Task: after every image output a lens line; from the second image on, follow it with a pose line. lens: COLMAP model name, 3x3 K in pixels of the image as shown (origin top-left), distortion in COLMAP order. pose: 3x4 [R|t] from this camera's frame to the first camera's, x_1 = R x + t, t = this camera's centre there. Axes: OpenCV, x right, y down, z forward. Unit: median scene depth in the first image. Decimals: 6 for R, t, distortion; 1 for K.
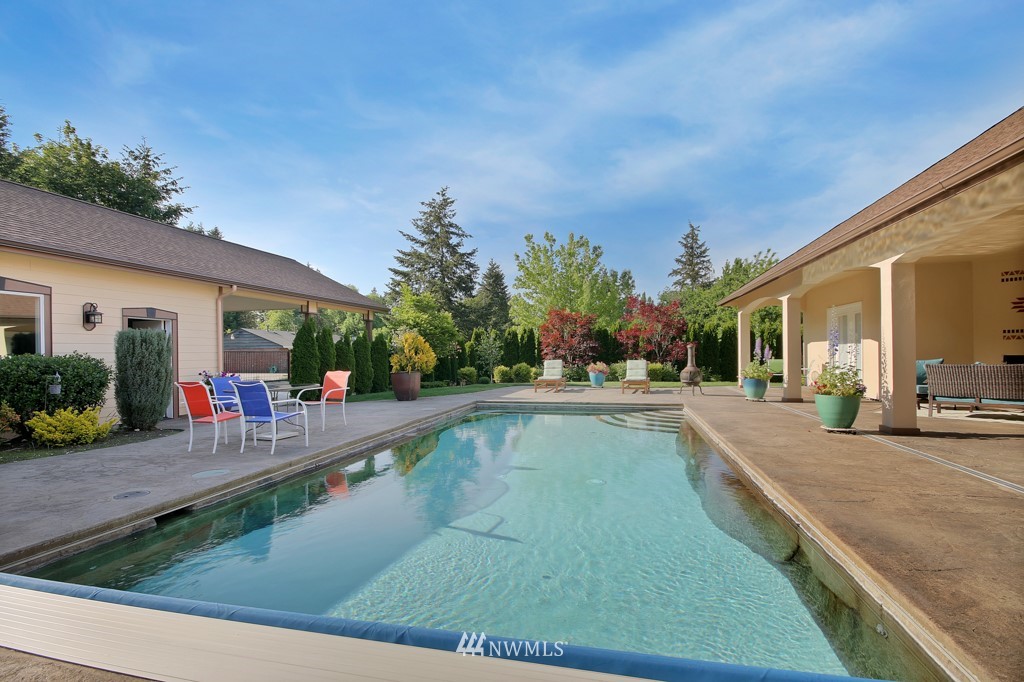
lens RADIAL K [[492.7, 0, 511.0], [0, 492.7, 353.0], [0, 0, 1]] dist [0.030876, -0.022725]
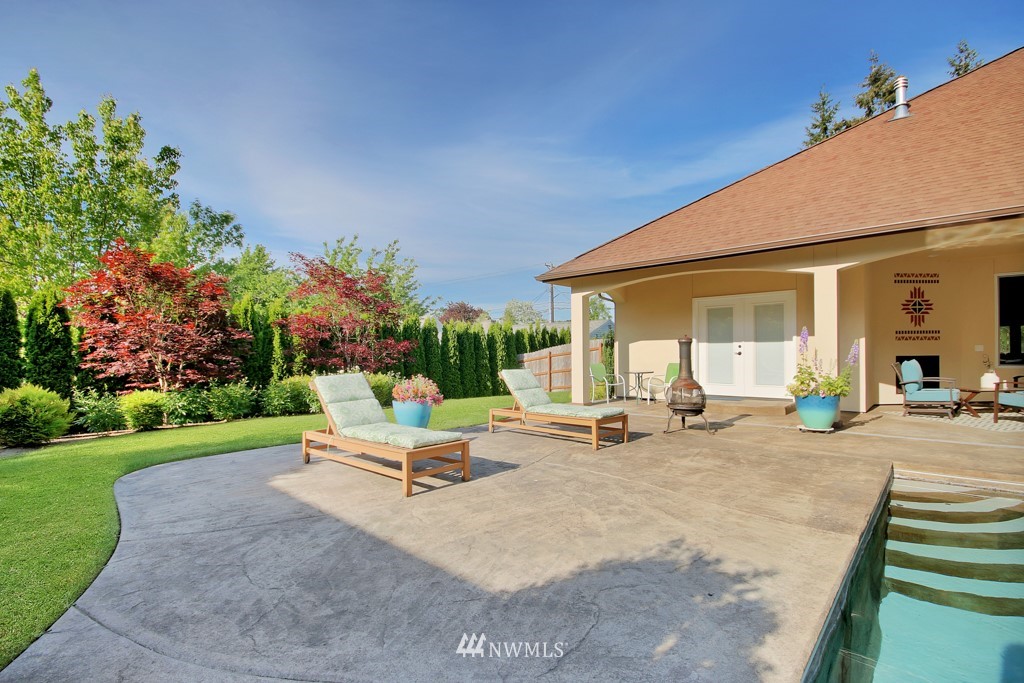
lens RADIAL K [[492.7, 0, 511.0], [0, 492.7, 353.5], [0, 0, 1]] dist [0.030876, -0.022725]
pose [[0.488083, 0.004404, 0.872786, -0.267594], [0.003909, 0.999966, -0.007232, 0.003502], [-0.872788, 0.006942, 0.488050, 1.188312]]
